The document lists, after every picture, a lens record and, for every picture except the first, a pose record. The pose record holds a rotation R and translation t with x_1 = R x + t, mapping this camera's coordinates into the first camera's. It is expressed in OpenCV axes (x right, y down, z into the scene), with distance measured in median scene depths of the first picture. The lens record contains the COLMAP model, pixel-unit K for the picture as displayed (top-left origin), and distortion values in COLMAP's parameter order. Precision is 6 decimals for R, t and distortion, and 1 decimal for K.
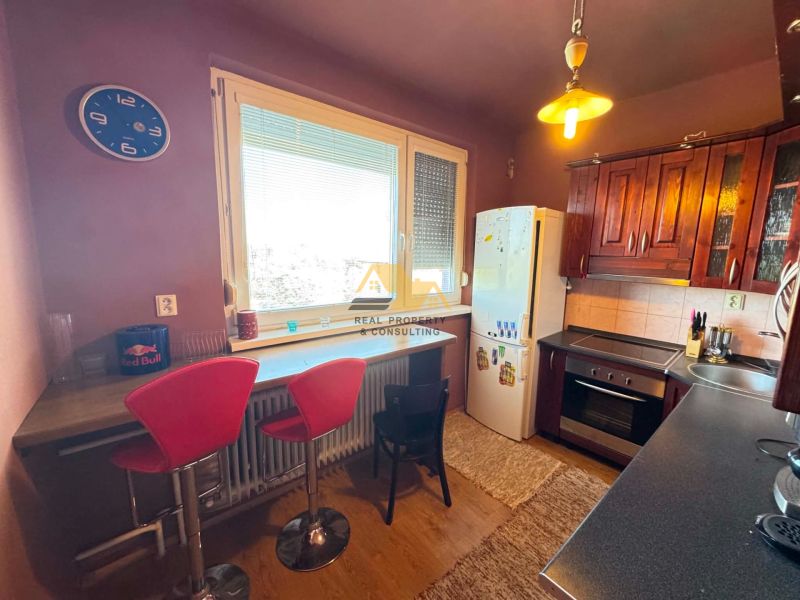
lens RADIAL K [[320.9, 0, 399.0], [0, 320.9, 301.1], [0, 0, 1]] dist [-0.002458, -0.000348]
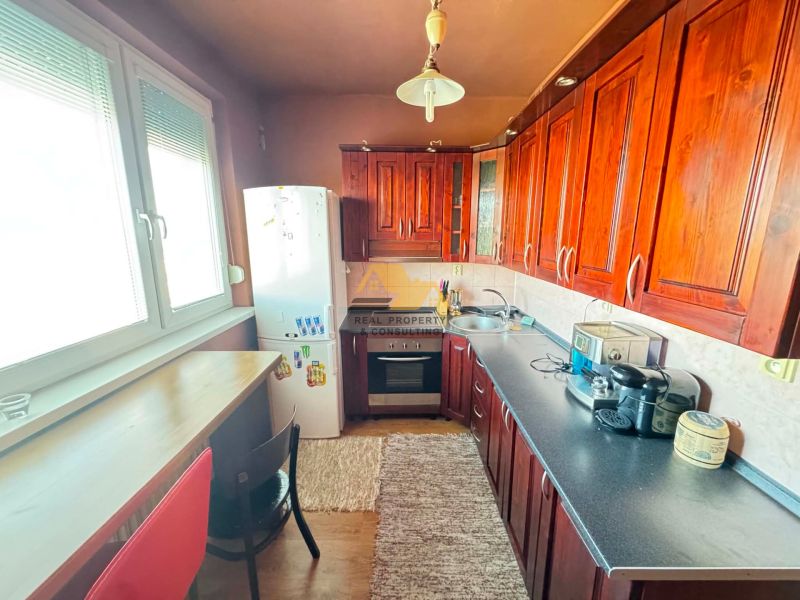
lens RADIAL K [[320.9, 0, 402.7], [0, 320.9, 300.0], [0, 0, 1]] dist [-0.002458, -0.000348]
pose [[0.625118, -0.172937, 0.761131, -0.172749], [0.130905, 0.984563, 0.116190, -0.054376], [-0.769475, 0.027003, 0.638106, 0.239408]]
